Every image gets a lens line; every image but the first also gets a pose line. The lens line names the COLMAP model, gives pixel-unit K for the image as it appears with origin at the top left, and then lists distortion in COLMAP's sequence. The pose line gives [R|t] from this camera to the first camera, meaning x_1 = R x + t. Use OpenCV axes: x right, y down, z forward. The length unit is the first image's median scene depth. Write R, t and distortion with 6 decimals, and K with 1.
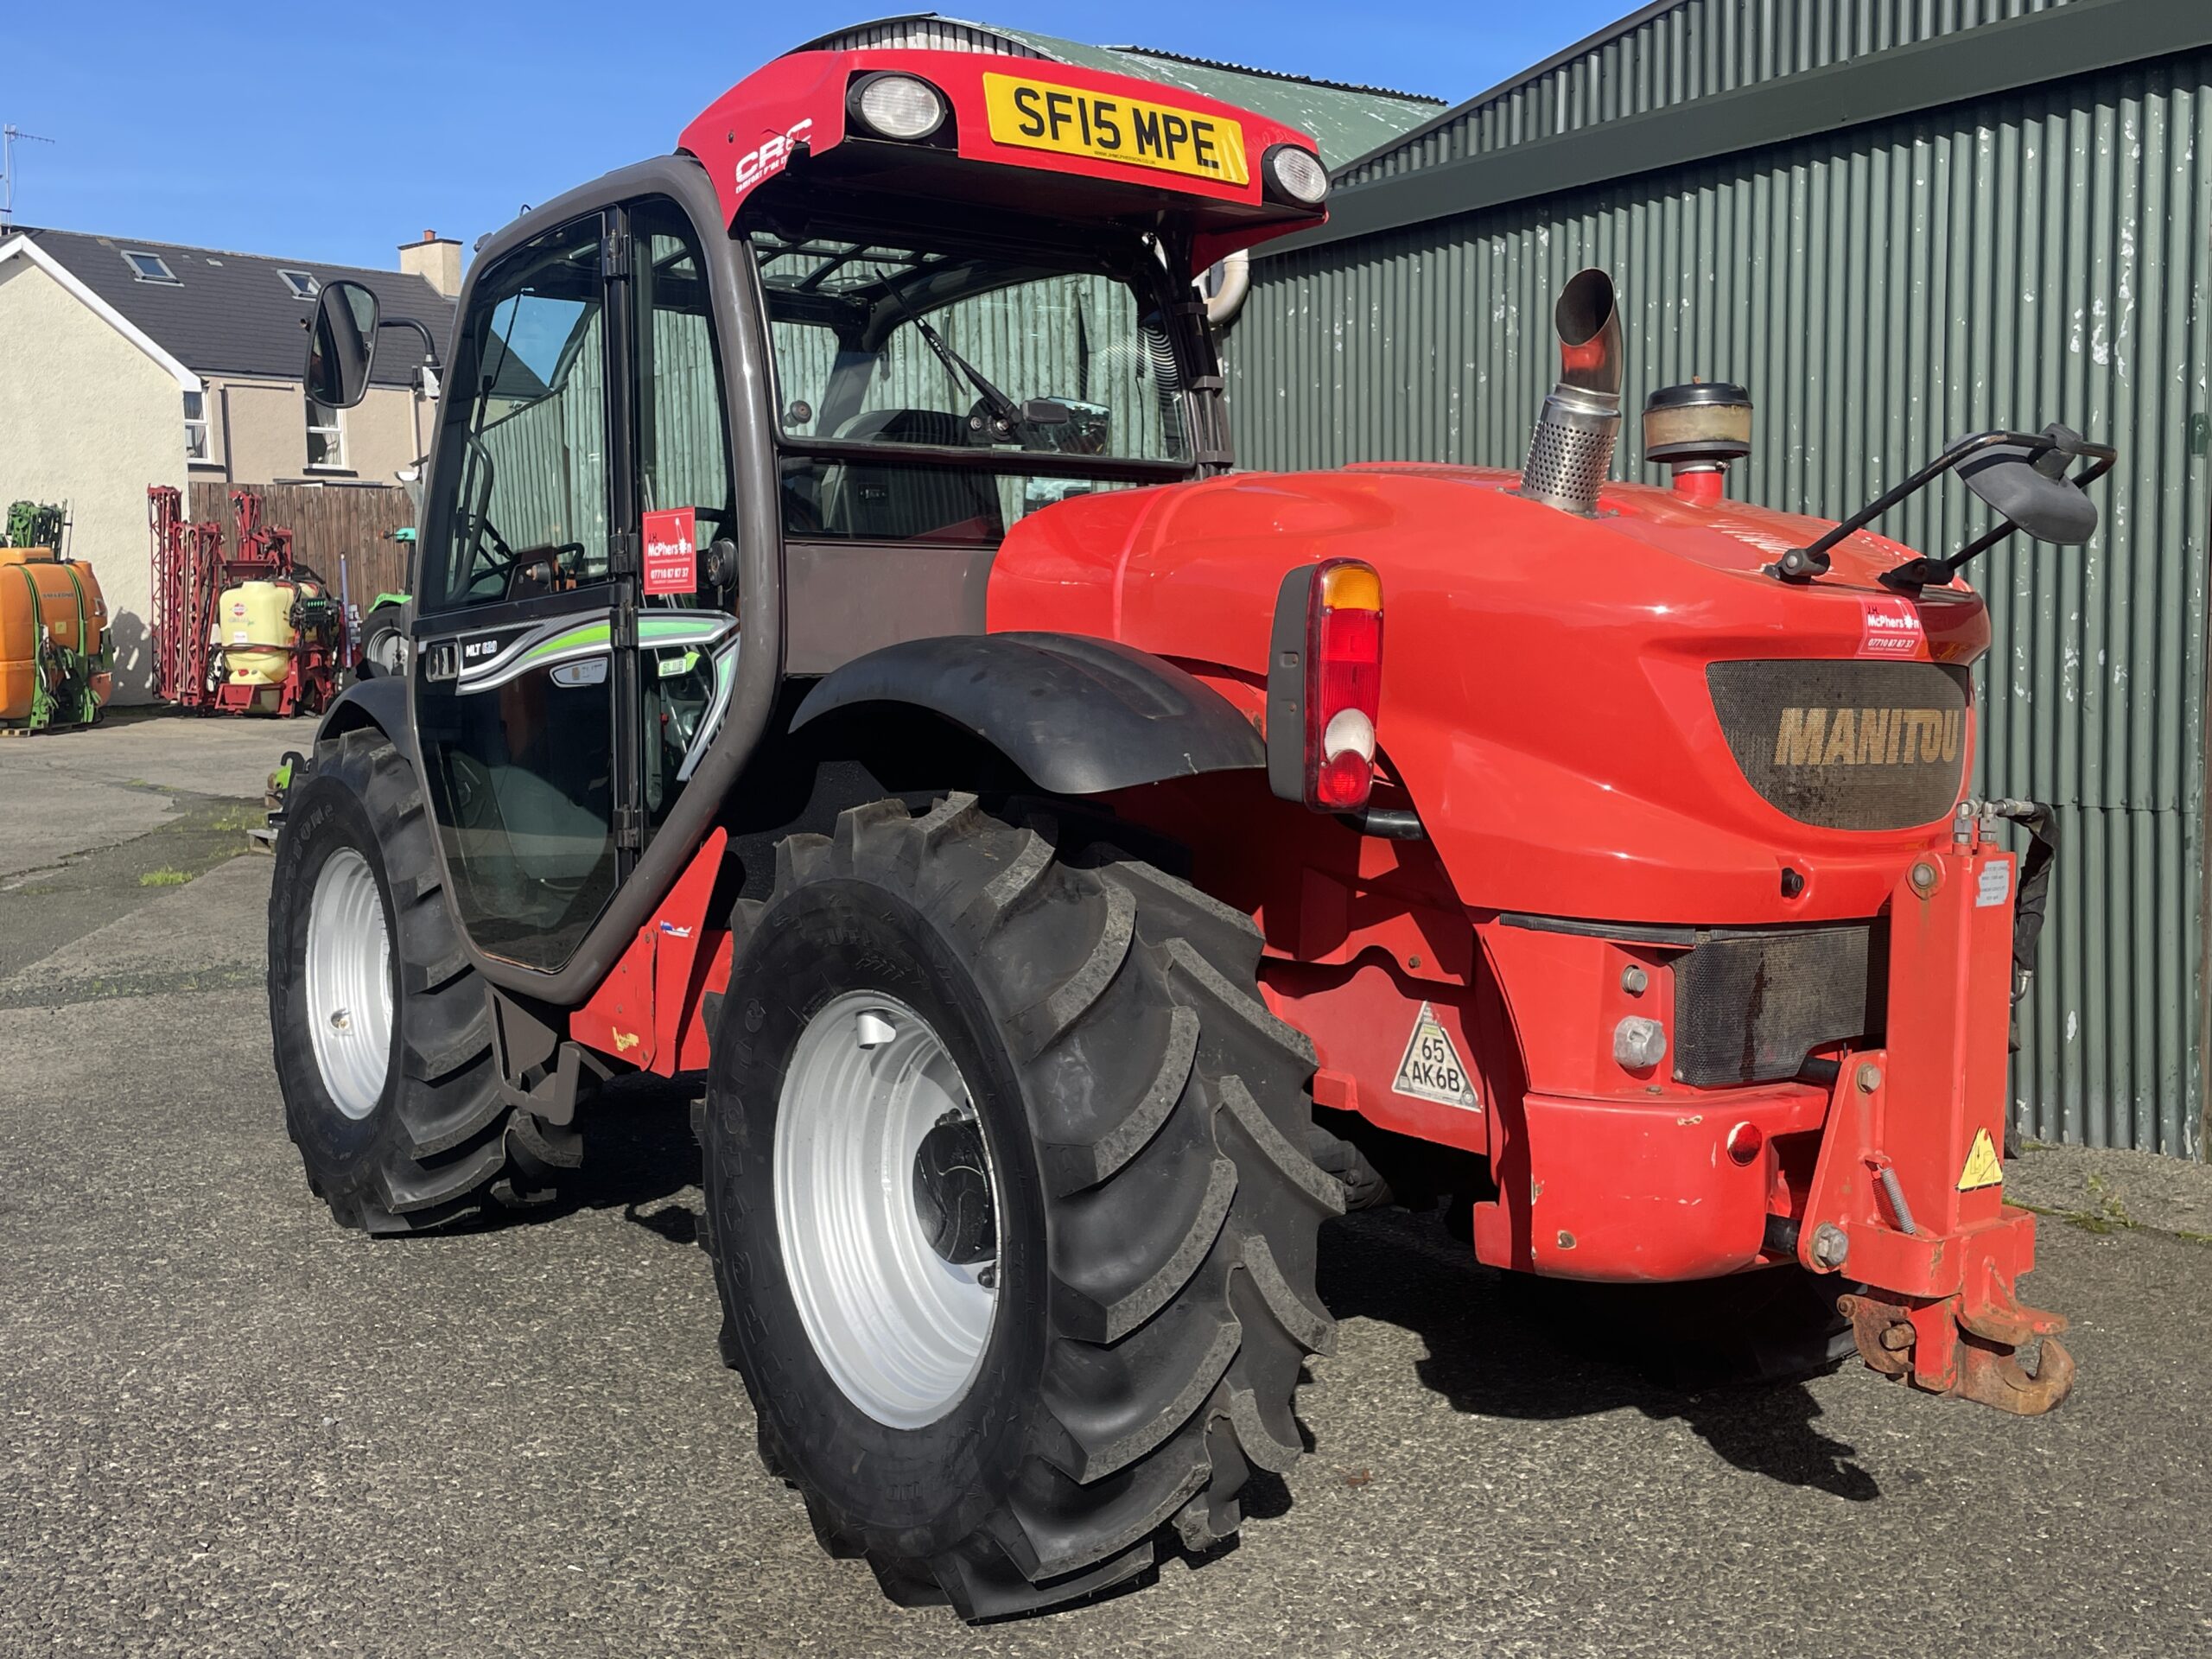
lens RADIAL K [[2179.8, 0, 1096.8], [0, 2179.8, 816.1], [0, 0, 1]] dist [0.055228, 0.000000]
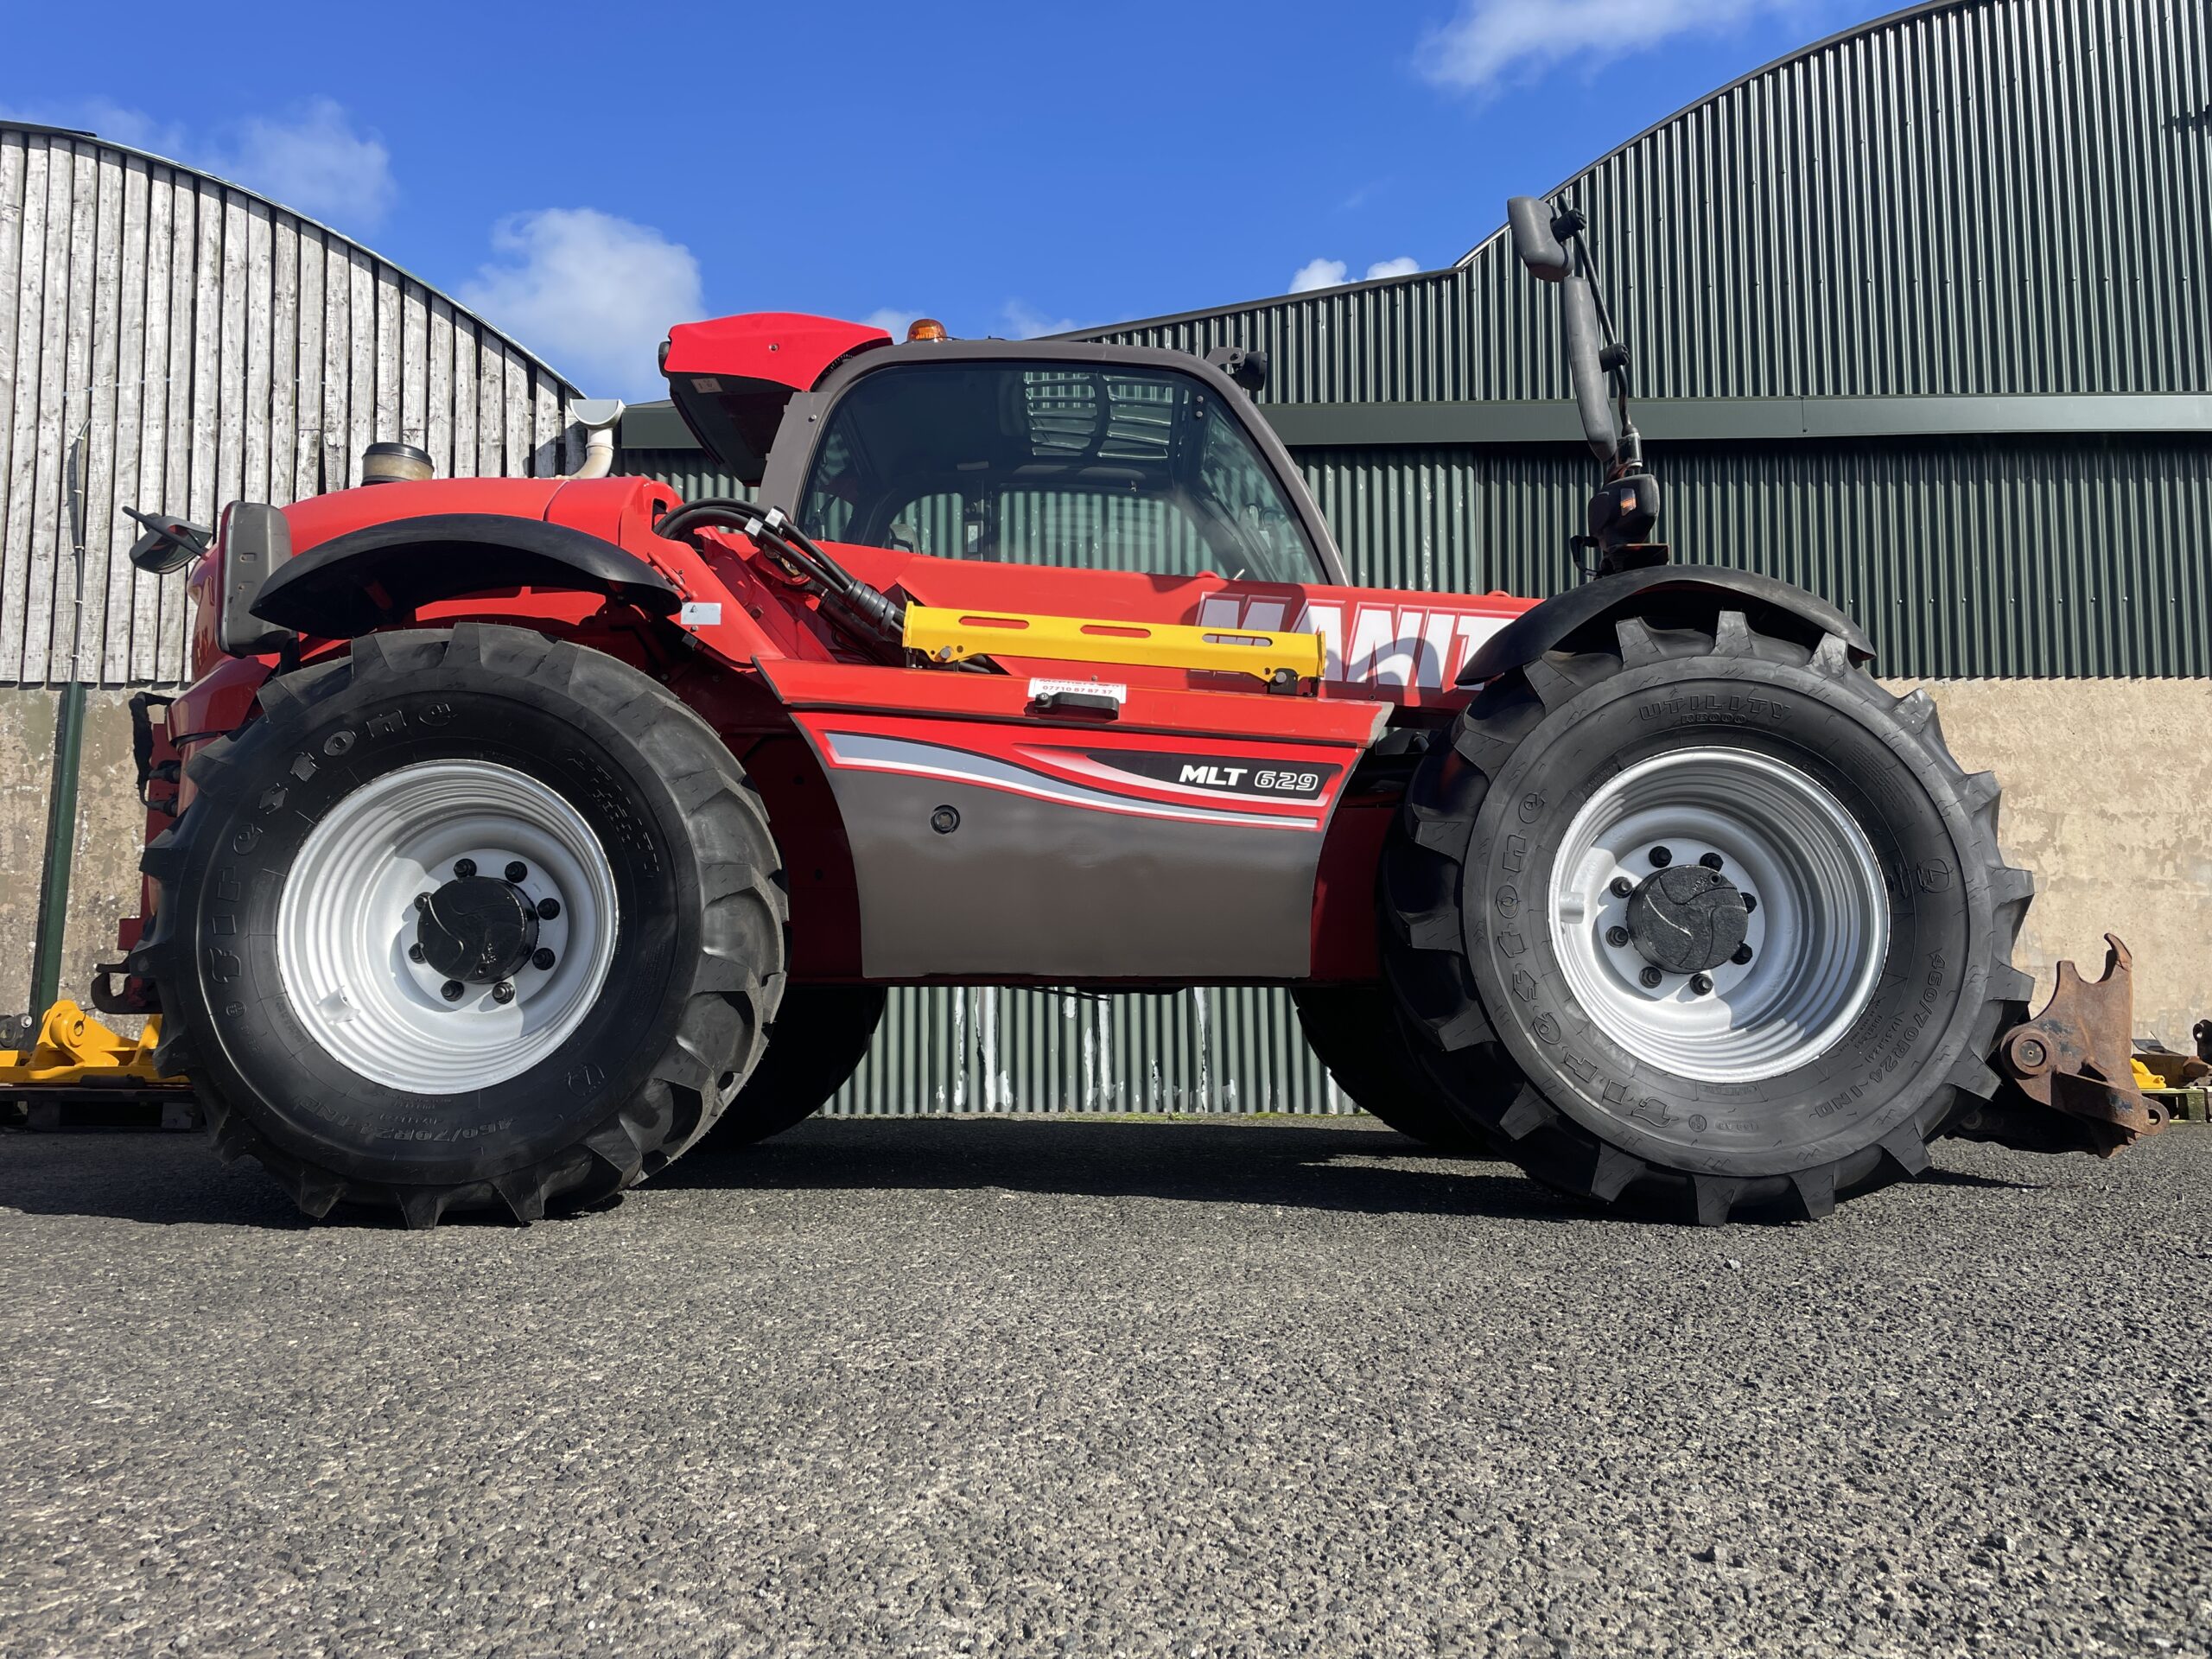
lens RADIAL K [[1669.3, 0, 1096.6], [0, 1669.3, 802.7], [0, 0, 1]] dist [0.084871, -0.104955]
pose [[0.597501, 0.090963, 0.796692, -1.070394], [0.069054, 0.984017, -0.164140, 0.189956], [-0.798889, 0.153088, 0.581670, 0.795988]]
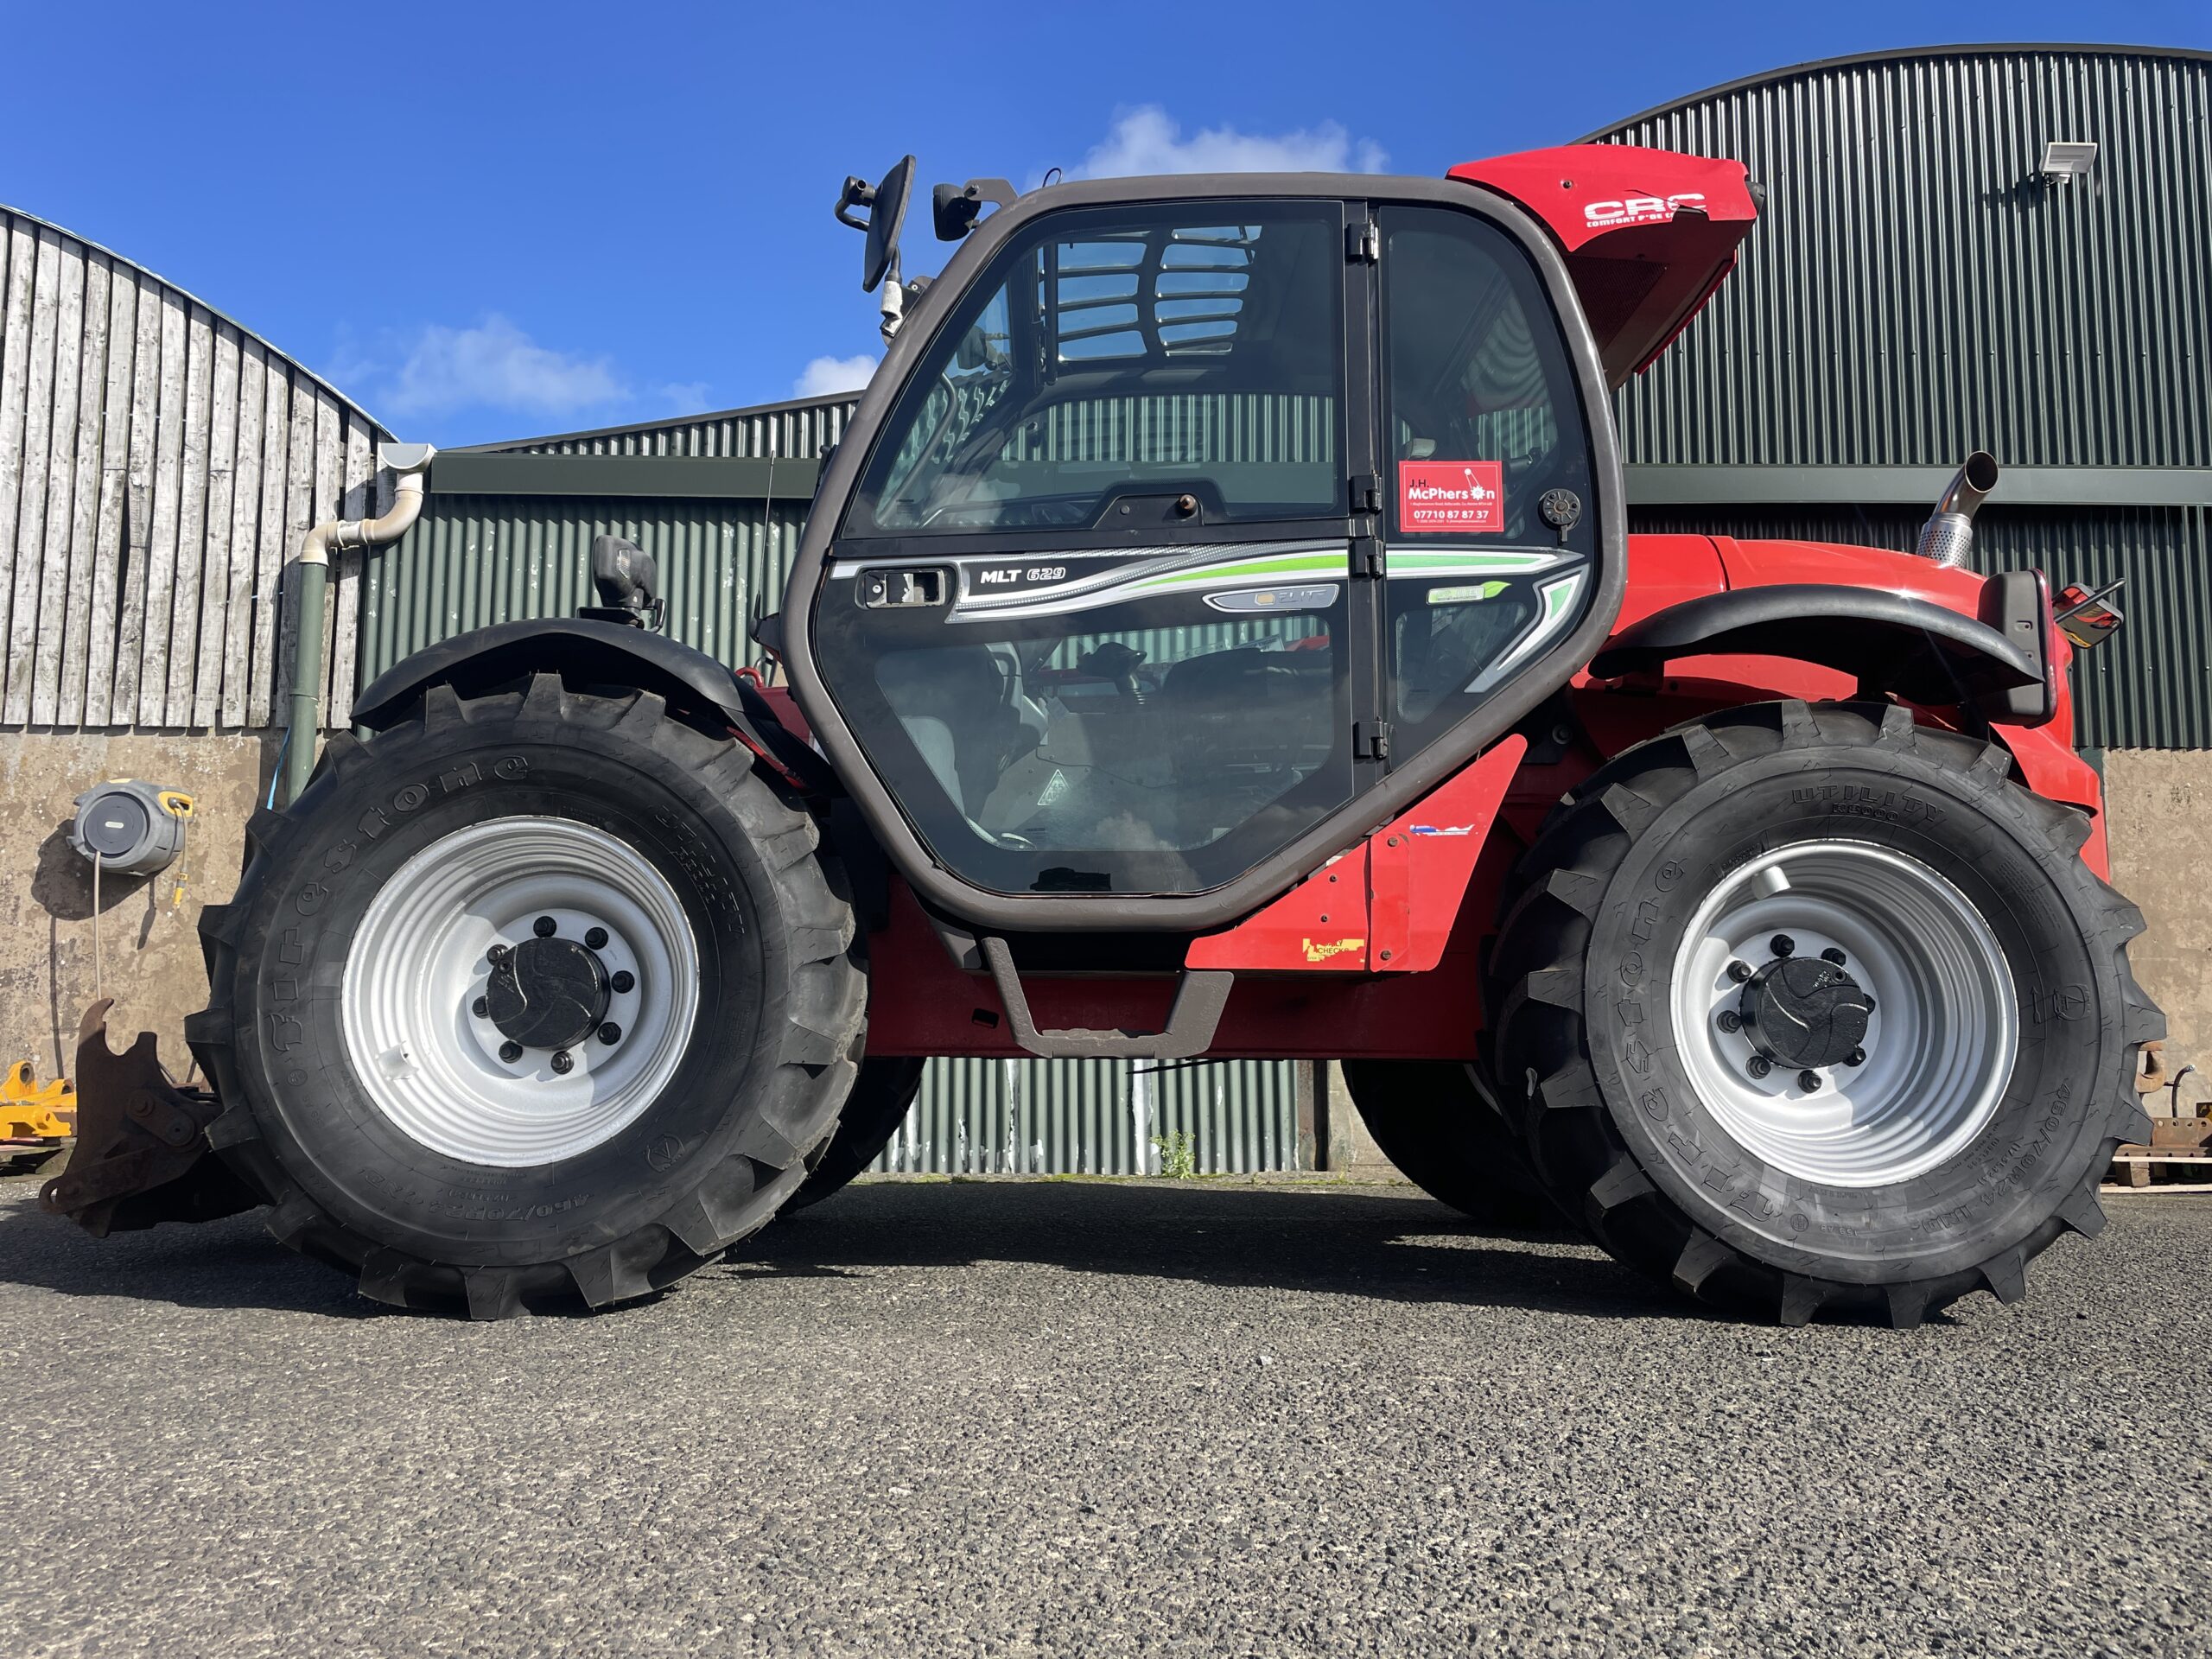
lens RADIAL K [[1669.3, 0, 1093.2], [0, 1669.3, 807.7], [0, 0, 1]] dist [0.084871, -0.104955]
pose [[0.576768, 0.115912, 0.808643, -0.961070], [0.061483, 0.980915, -0.184459, 0.182715], [-0.814591, 0.156108, 0.558634, 0.664288]]
